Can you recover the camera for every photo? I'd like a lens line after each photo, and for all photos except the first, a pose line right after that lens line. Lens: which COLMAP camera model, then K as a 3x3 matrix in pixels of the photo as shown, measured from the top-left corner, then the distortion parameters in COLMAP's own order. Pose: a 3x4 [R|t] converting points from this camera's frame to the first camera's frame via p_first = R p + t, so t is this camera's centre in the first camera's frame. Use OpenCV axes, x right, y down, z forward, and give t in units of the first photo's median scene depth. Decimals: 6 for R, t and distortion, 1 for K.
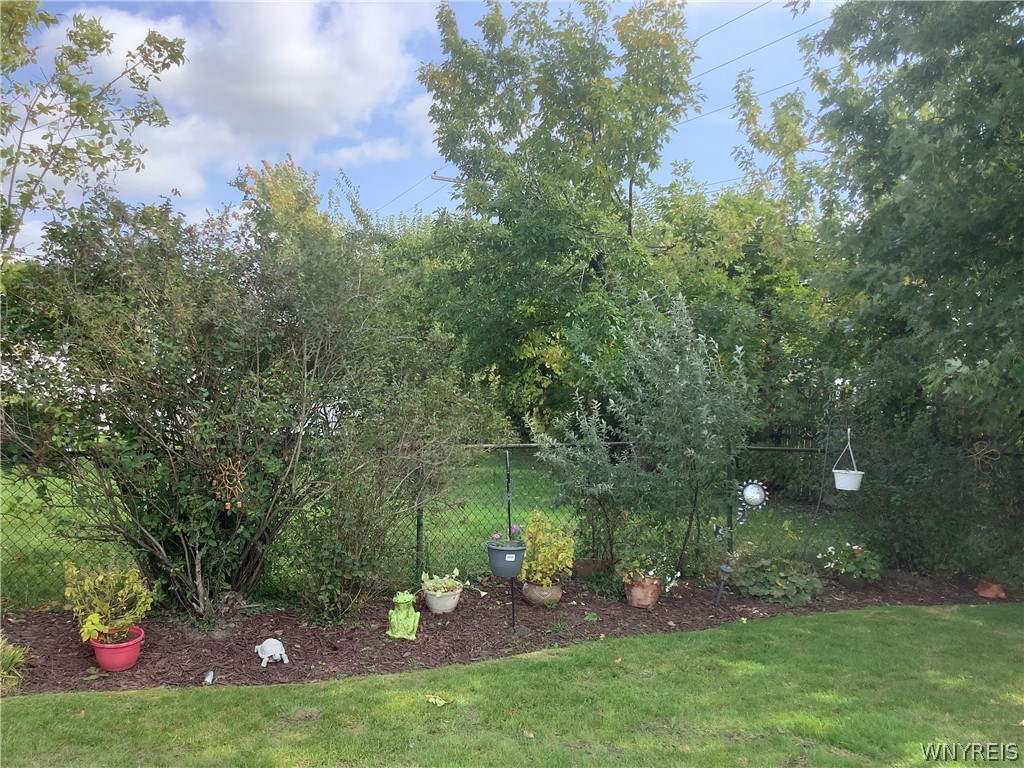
lens RADIAL K [[950.8, 0, 511.4], [0, 950.8, 389.7], [0, 0, 1]] dist [0.159711, -0.216850]
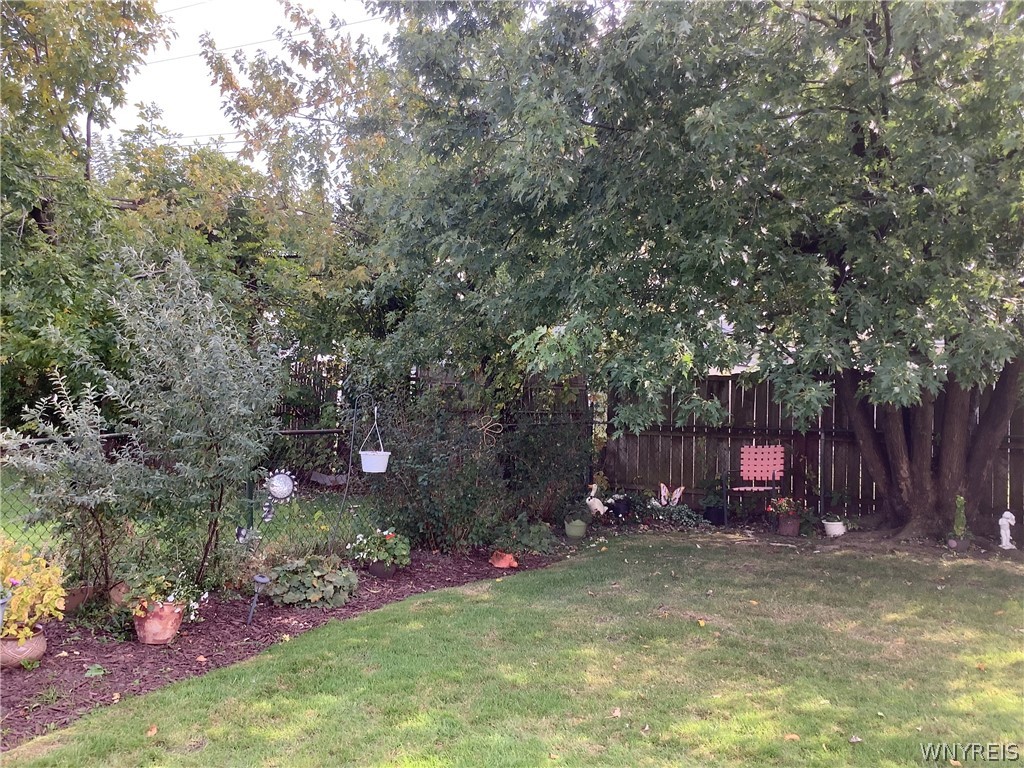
lens RADIAL K [[950.8, 0, 511.4], [0, 950.8, 389.7], [0, 0, 1]] dist [0.159711, -0.216850]
pose [[0.848165, -0.019110, 0.529387, -0.032093], [0.005618, 0.999617, 0.027083, -0.001336], [-0.529702, -0.019997, 0.847948, 0.148969]]
